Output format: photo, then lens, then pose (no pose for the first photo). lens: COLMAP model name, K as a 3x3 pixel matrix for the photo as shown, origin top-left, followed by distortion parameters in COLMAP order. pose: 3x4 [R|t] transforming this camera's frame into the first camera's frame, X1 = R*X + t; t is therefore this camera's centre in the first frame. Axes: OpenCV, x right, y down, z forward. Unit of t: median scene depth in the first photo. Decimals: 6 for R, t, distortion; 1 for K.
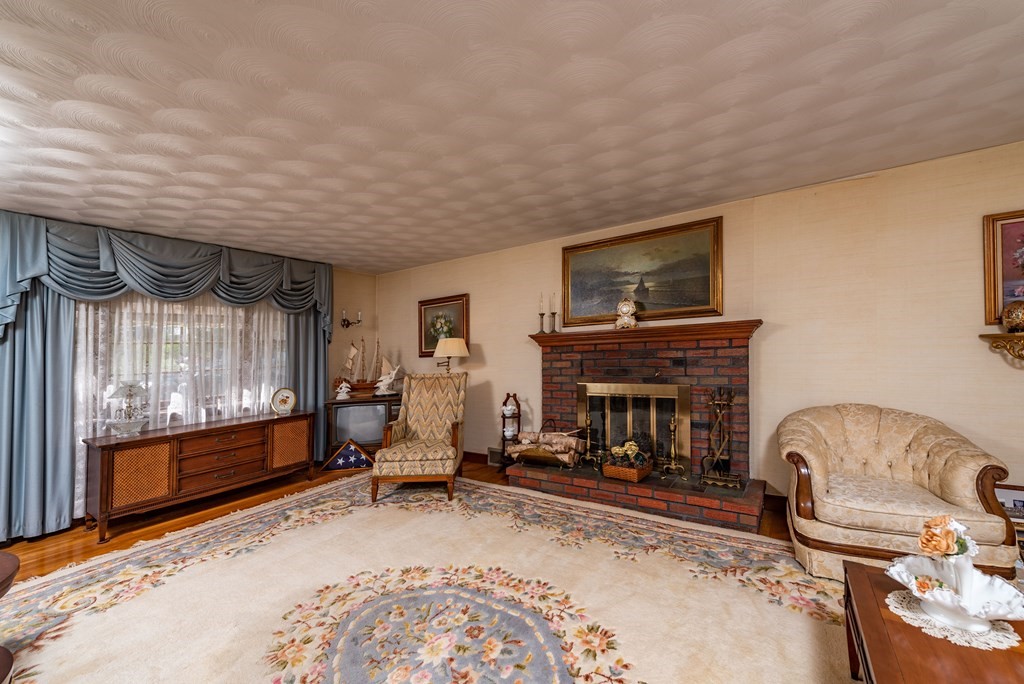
lens RADIAL K [[408.8, 0, 506.3], [0, 408.8, 325.0], [0, 0, 1]] dist [0.015460, -0.005655]
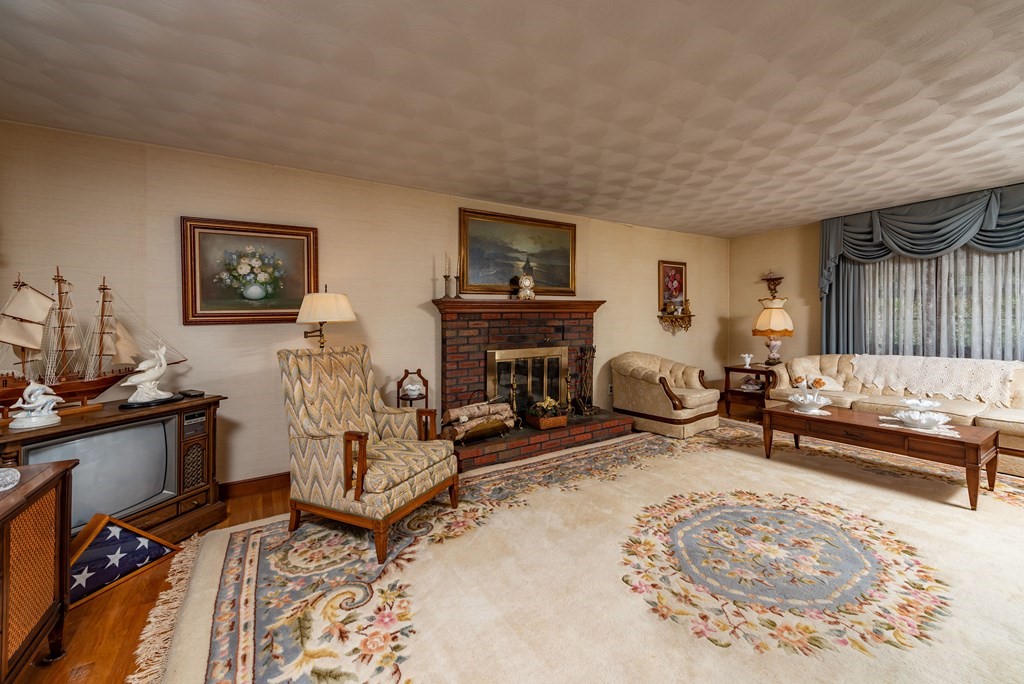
lens RADIAL K [[408.8, 0, 506.3], [0, 408.8, 325.0], [0, 0, 1]] dist [0.015460, -0.005655]
pose [[0.400328, 0.026914, 0.915977, -0.783772], [-0.054193, 0.998514, -0.005654, 0.089507], [-0.914768, -0.047376, 0.401192, 0.614978]]
